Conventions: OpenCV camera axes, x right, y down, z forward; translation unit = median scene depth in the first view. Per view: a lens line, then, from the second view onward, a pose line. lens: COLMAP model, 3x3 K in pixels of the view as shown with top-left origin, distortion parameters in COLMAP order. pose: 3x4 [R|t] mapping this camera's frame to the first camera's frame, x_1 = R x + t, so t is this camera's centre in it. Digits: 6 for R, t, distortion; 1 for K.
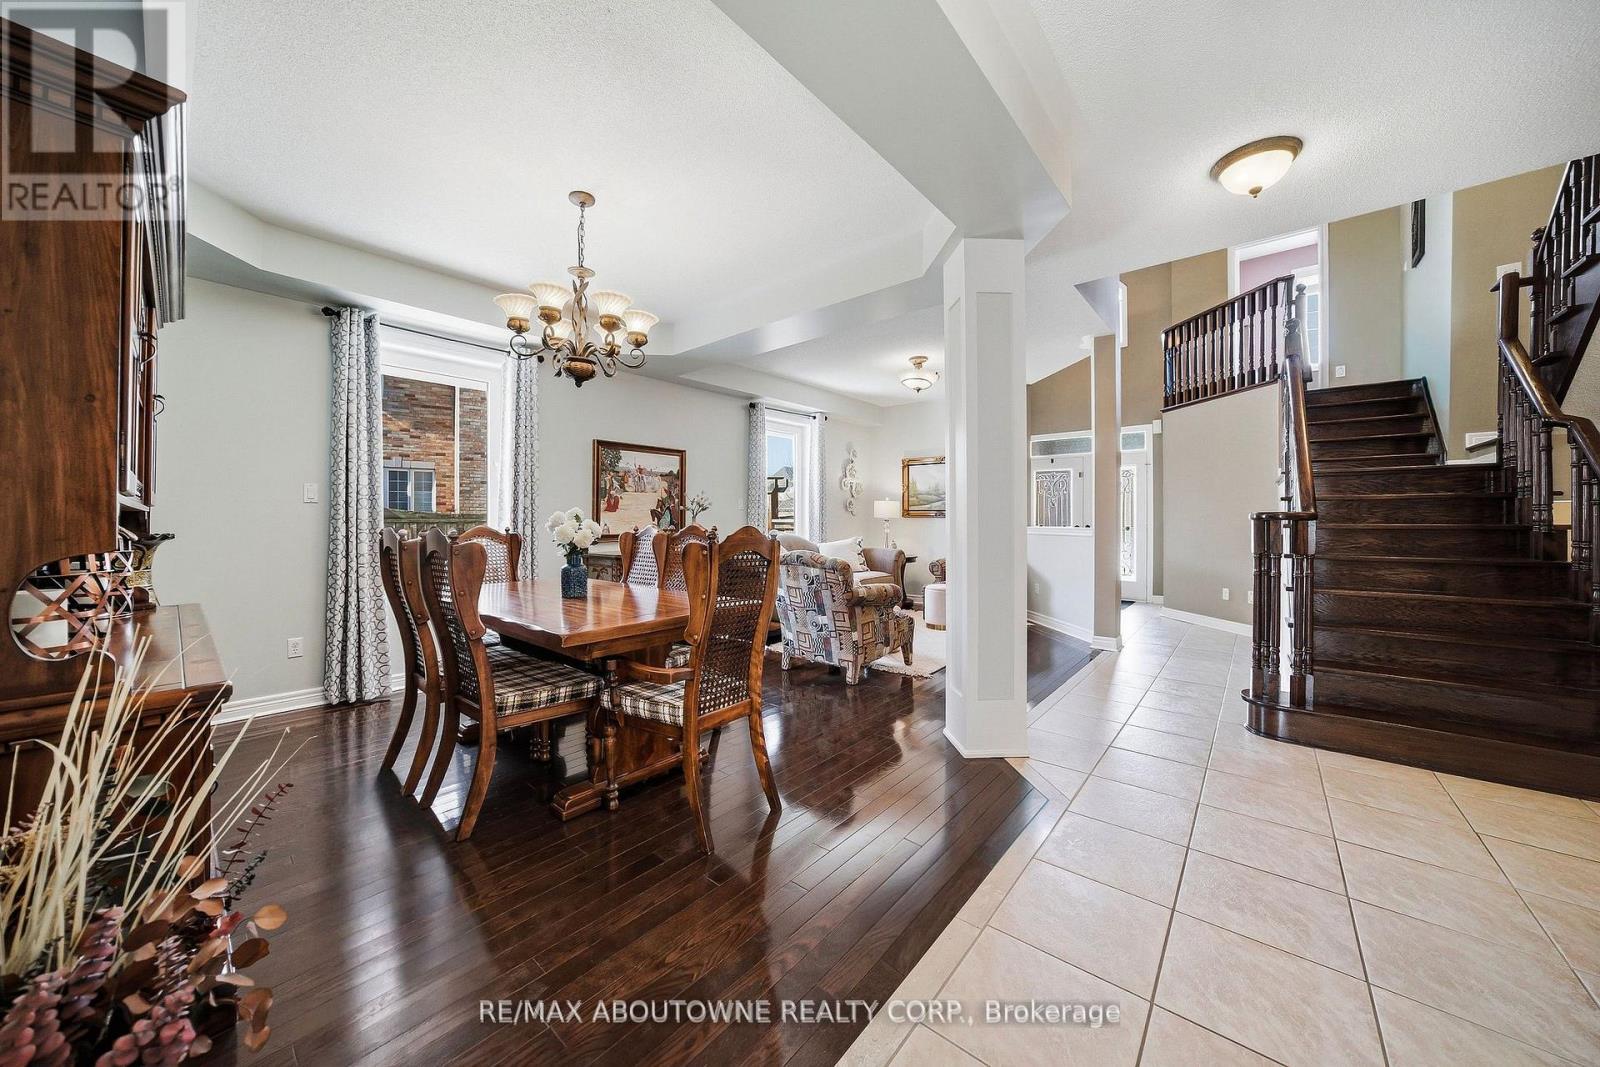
lens RADIAL K [[543.1, 0, 802.9], [0, 543.1, 523.4], [0, 0, 1]] dist [-0.022837, 0.004755]
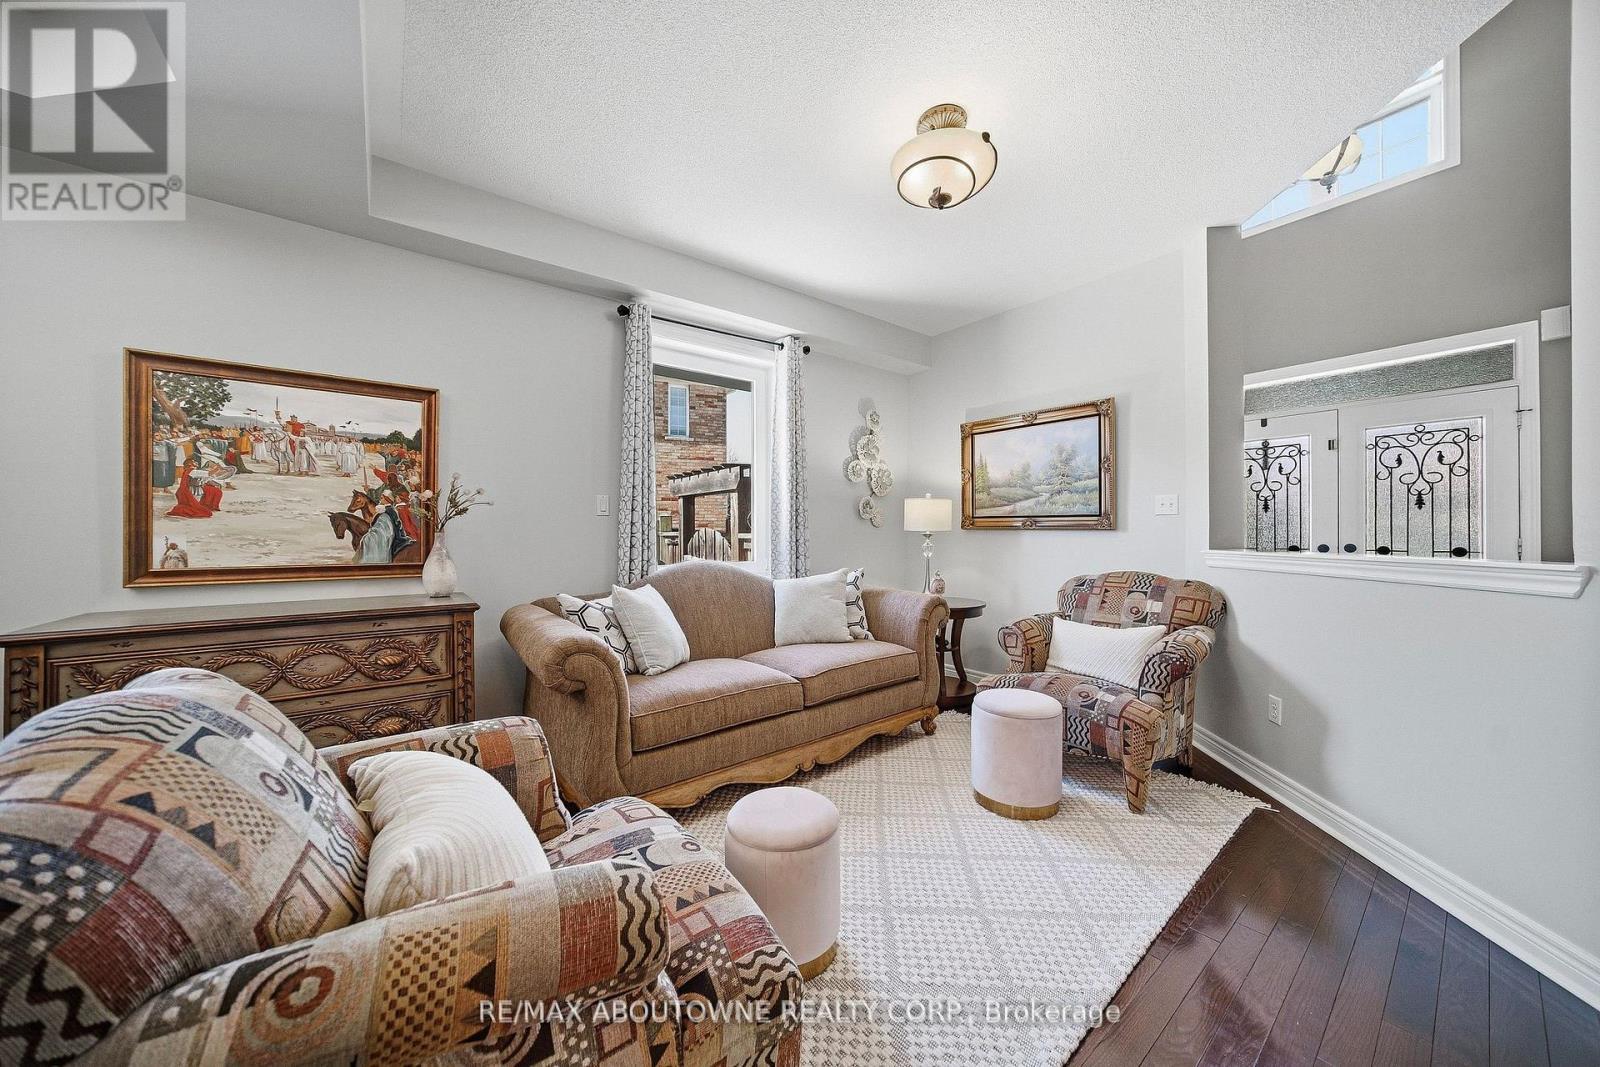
lens RADIAL K [[543.1, 0, 800.6], [0, 543.1, 532.8], [0, 0, 1]] dist [-0.022837, 0.004755]
pose [[0.978093, -0.001963, -0.208161, 0.194977], [0.000113, 0.999960, -0.008899, -0.004861], [0.208170, 0.008680, 0.978054, 0.610381]]
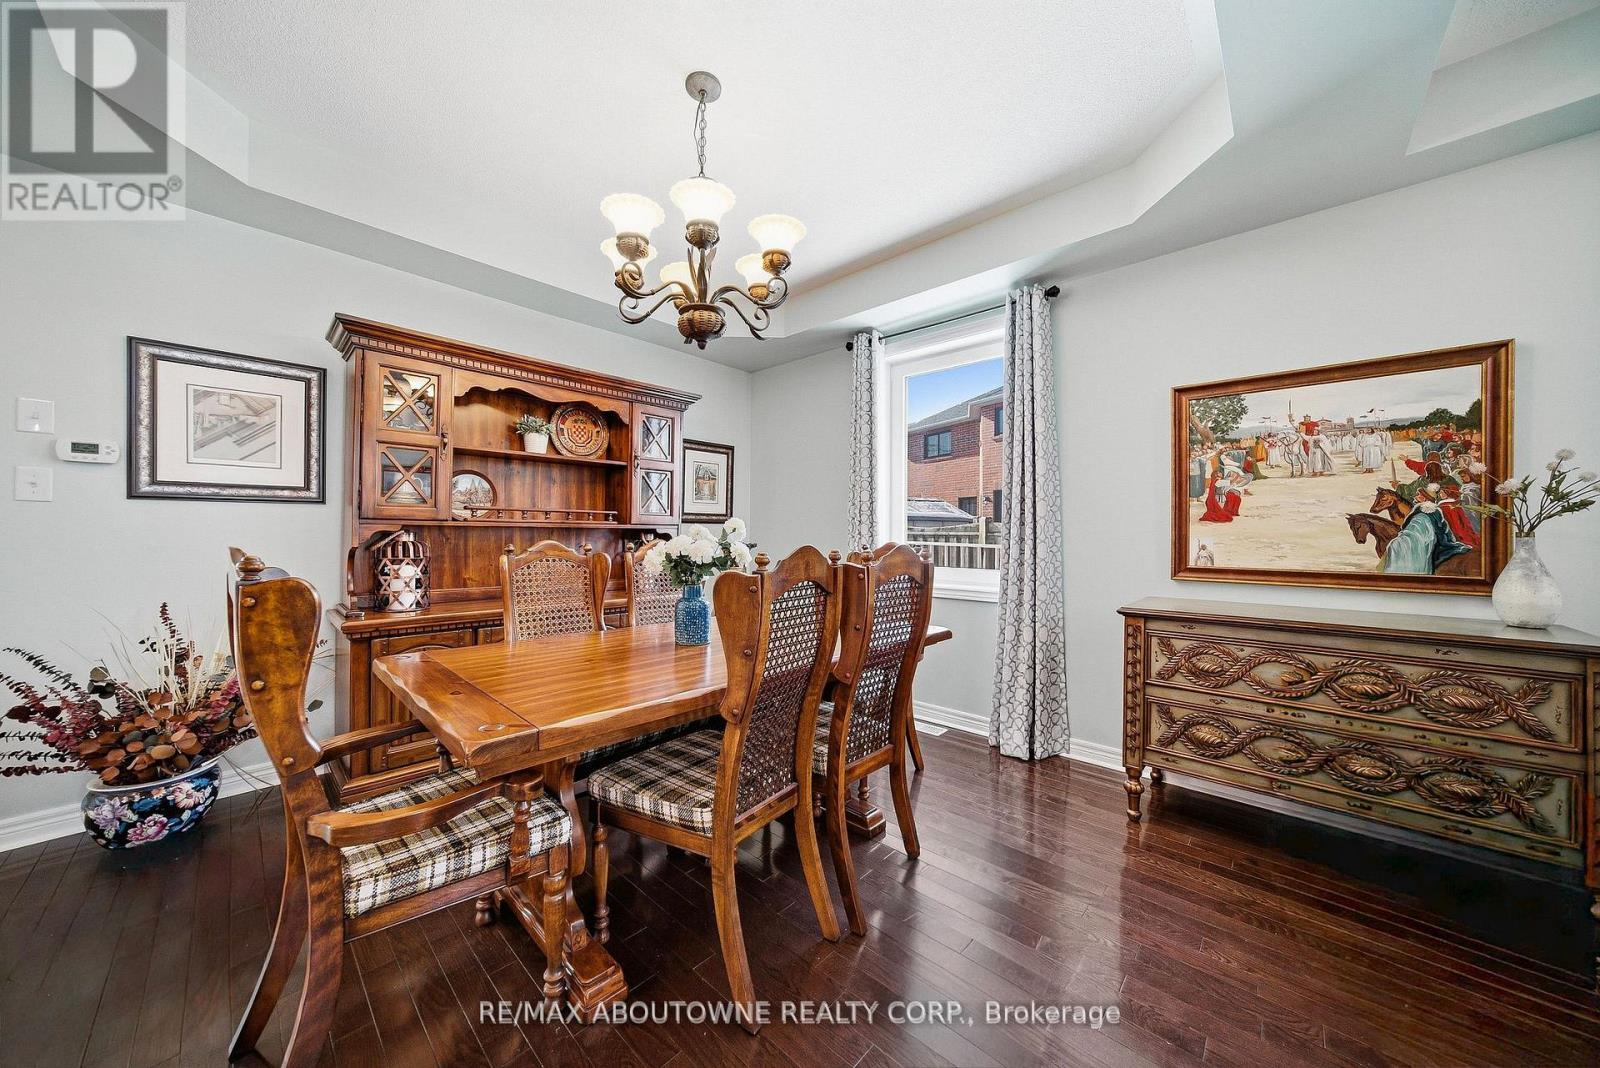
lens RADIAL K [[543.1, 0, 789.7], [0, 543.1, 531.6], [0, 0, 1]] dist [-0.022837, 0.004755]
pose [[-0.043896, -0.005684, -0.999020, 0.139757], [-0.016153, 0.999857, -0.004979, -0.003878], [0.998906, 0.015919, -0.043981, 0.563053]]
